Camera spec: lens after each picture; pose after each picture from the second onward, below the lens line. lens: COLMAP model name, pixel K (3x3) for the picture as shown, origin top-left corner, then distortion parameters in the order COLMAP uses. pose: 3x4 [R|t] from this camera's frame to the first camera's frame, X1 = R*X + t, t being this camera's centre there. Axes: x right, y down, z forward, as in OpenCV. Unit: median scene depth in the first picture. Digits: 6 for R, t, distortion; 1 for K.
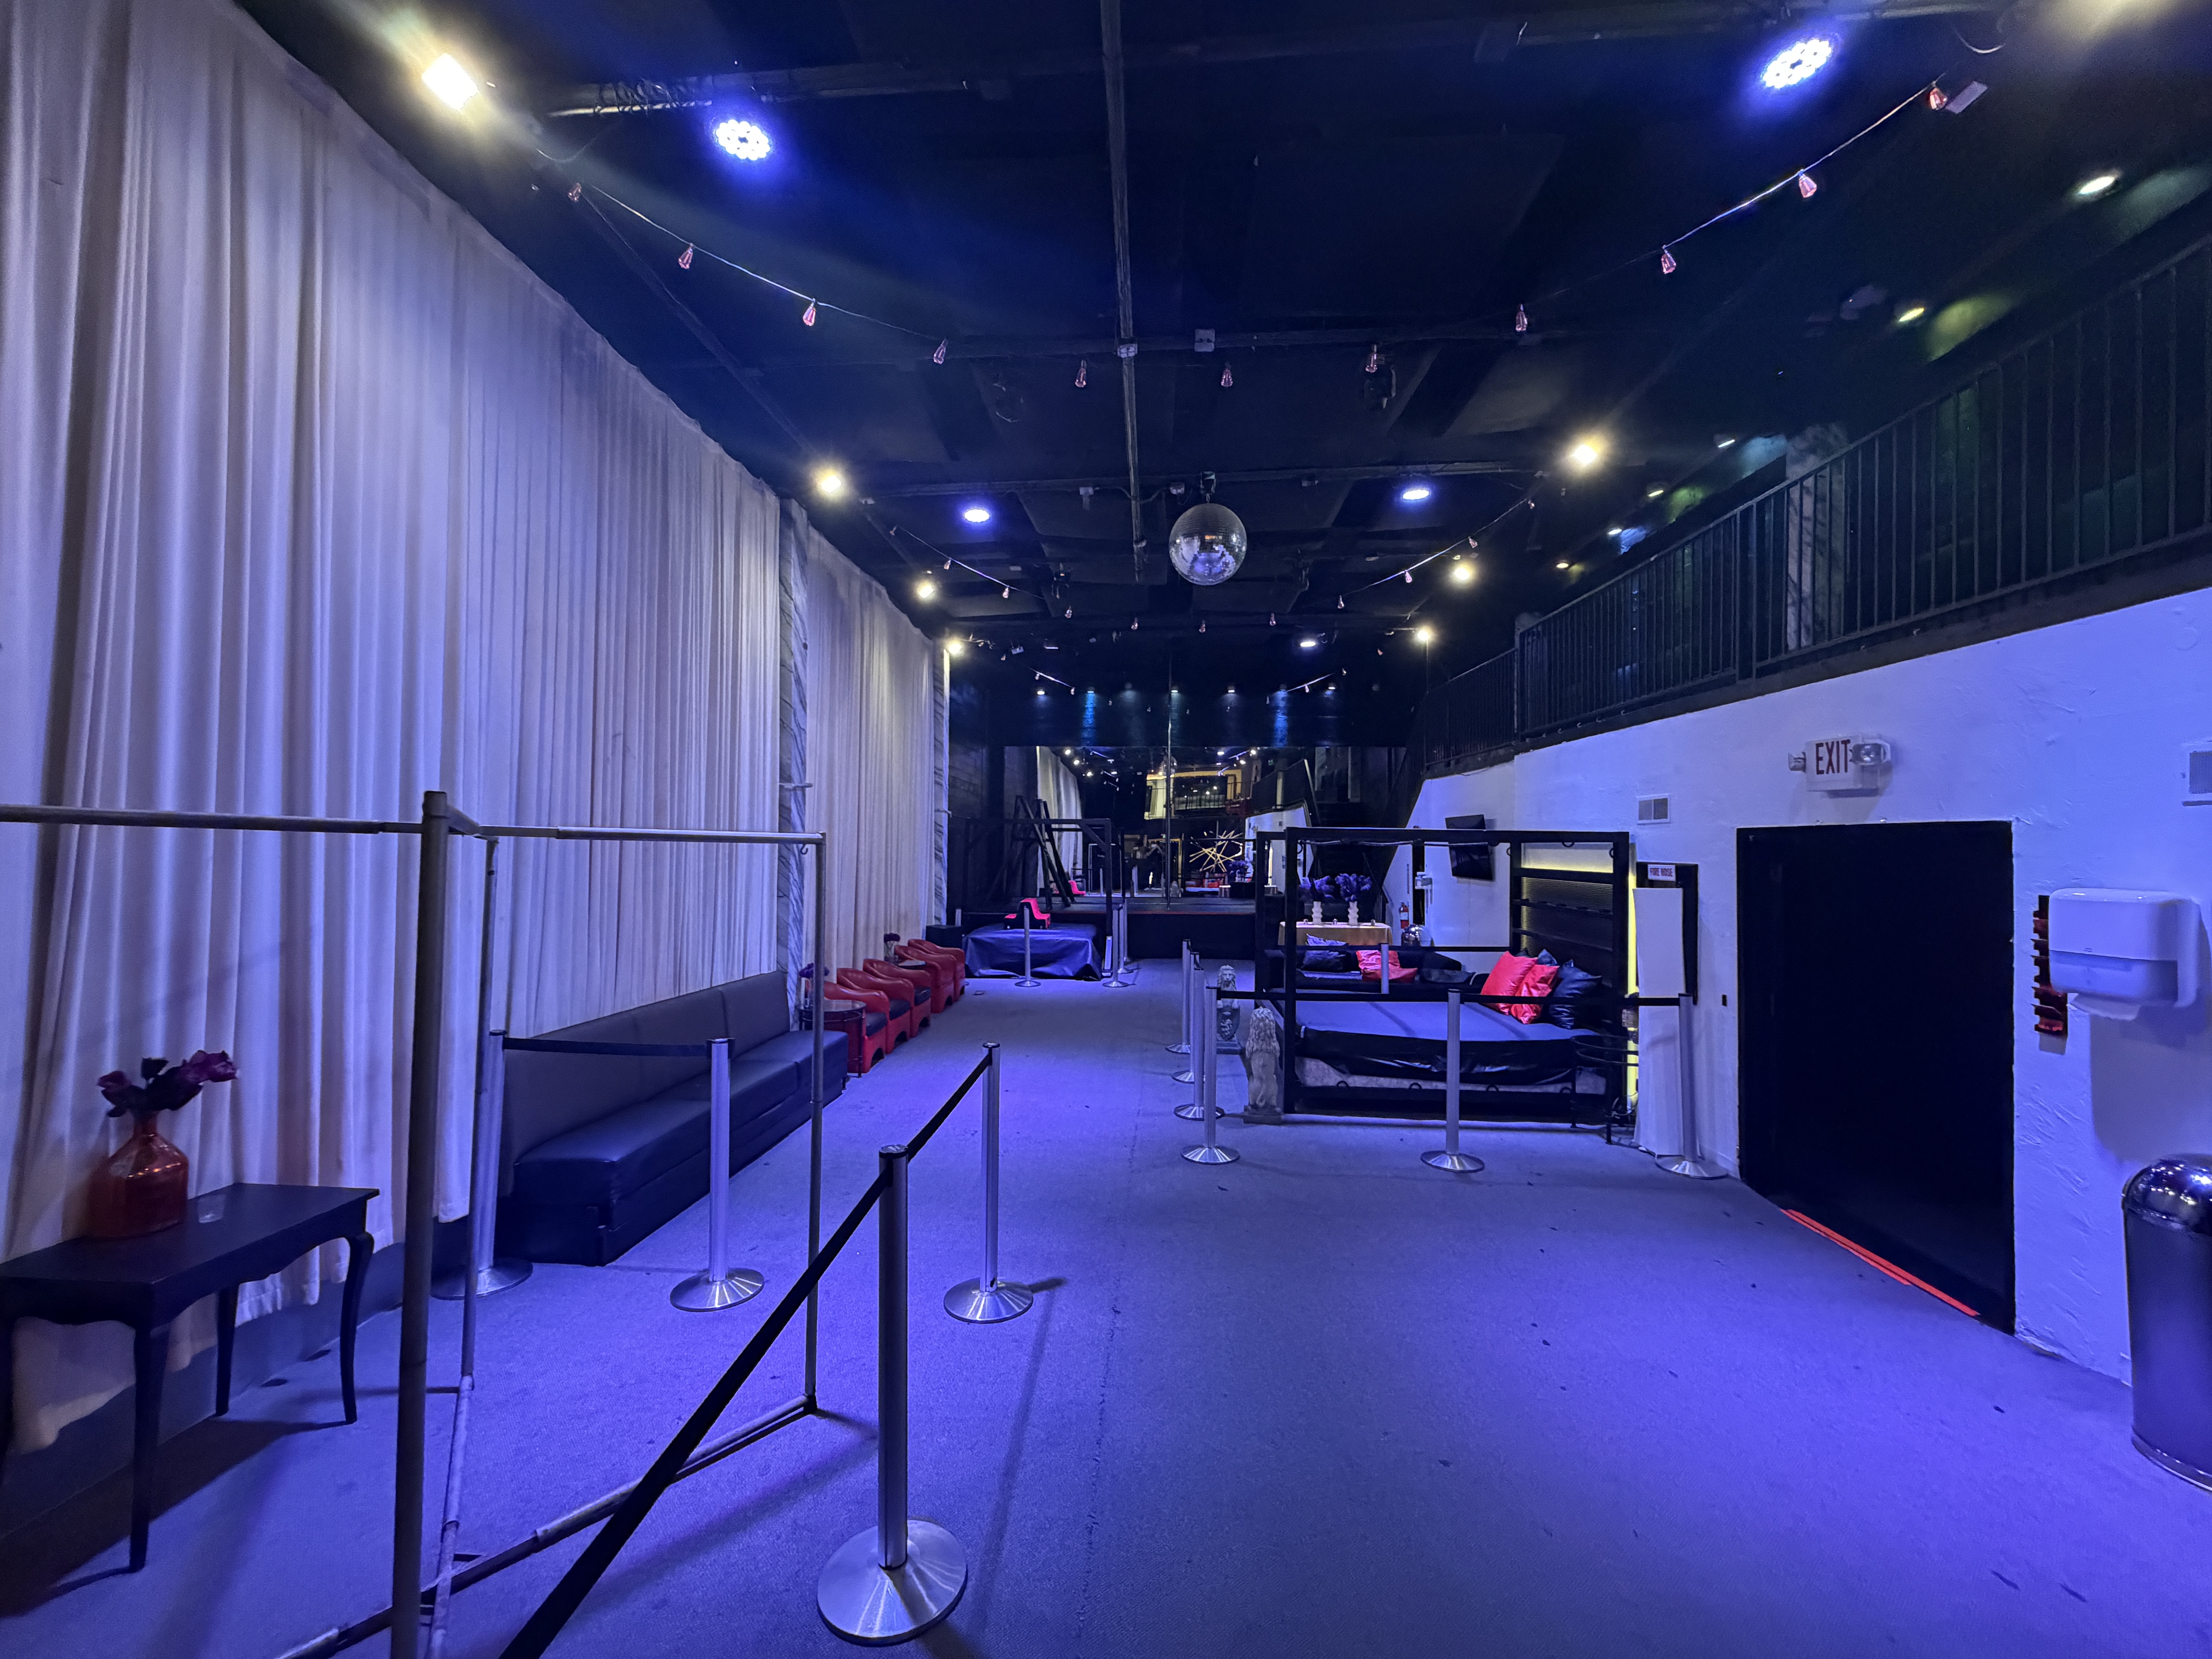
lens RADIAL K [[895.4, 0, 1106.0], [0, 895.4, 829.5], [0, 0, 1]] dist [-0.000368, 0.000576]
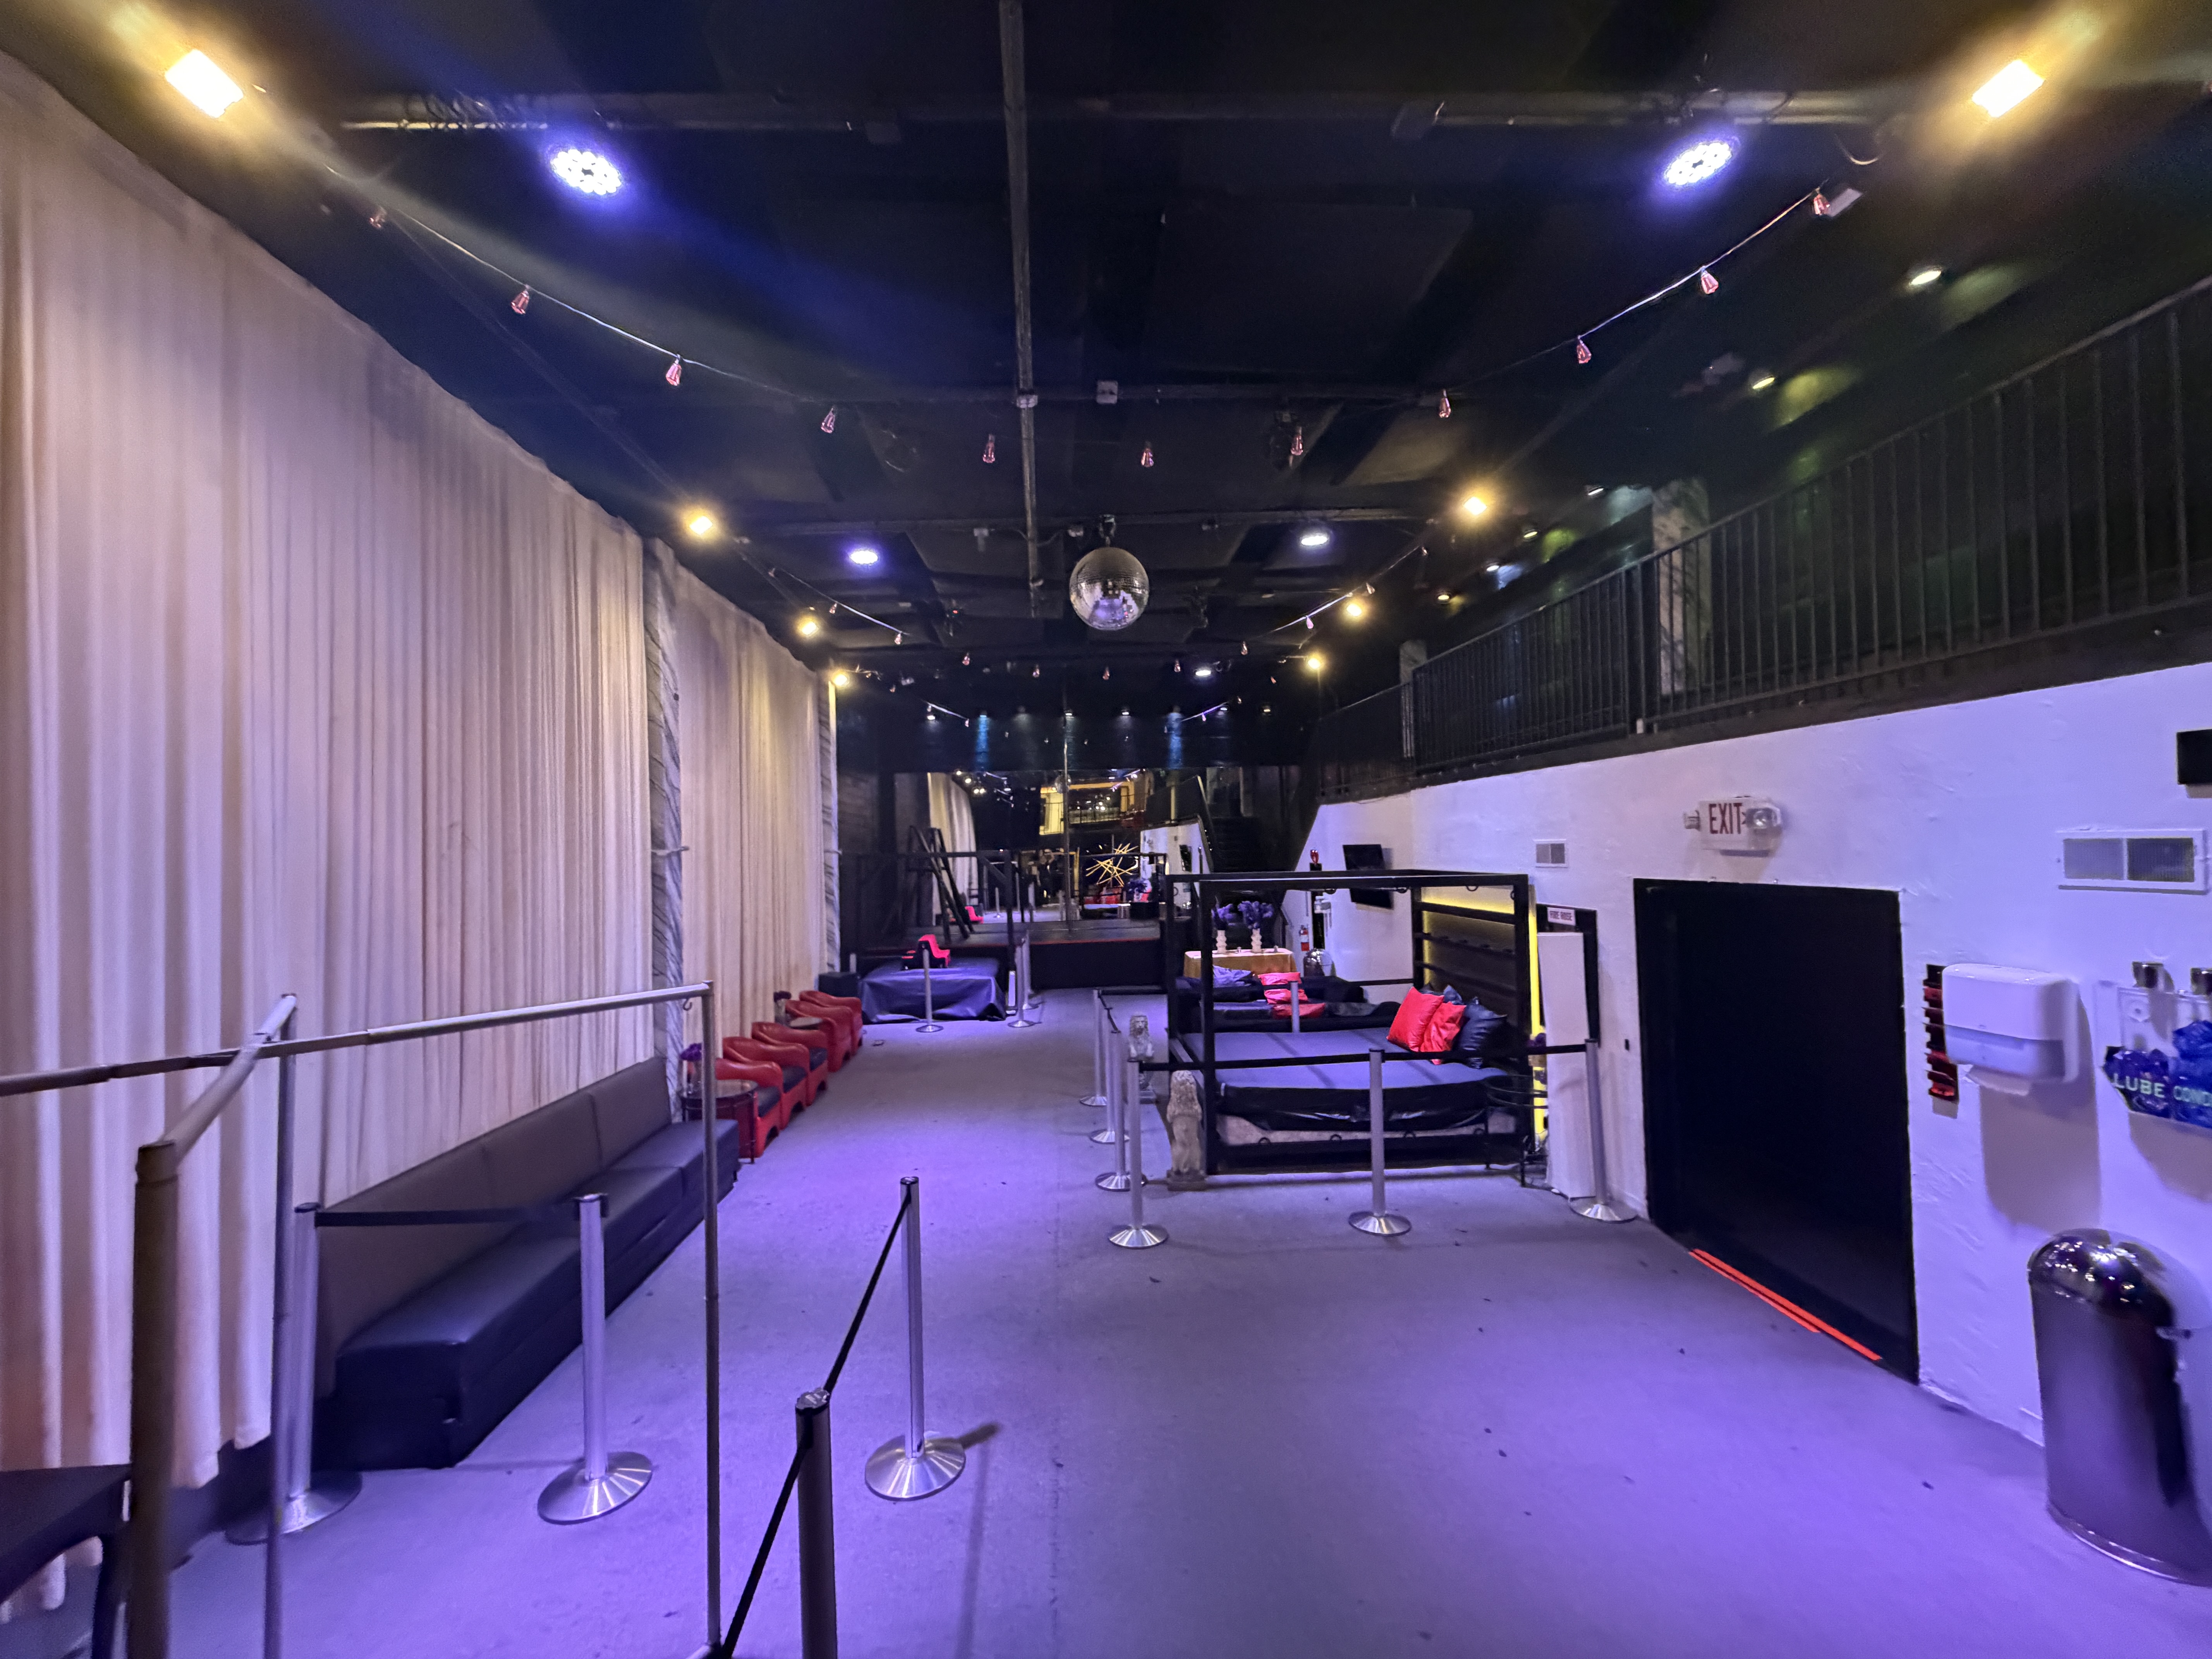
lens RADIAL K [[882.6, 0, 1102.4], [0, 882.6, 813.9], [0, 0, 1]] dist [0.000863, -0.000226]
pose [[0.991763, -0.031255, 0.124212, -0.022822], [0.031922, 0.999485, -0.003381, -0.081066], [-0.124043, 0.007318, 0.992250, 0.059240]]
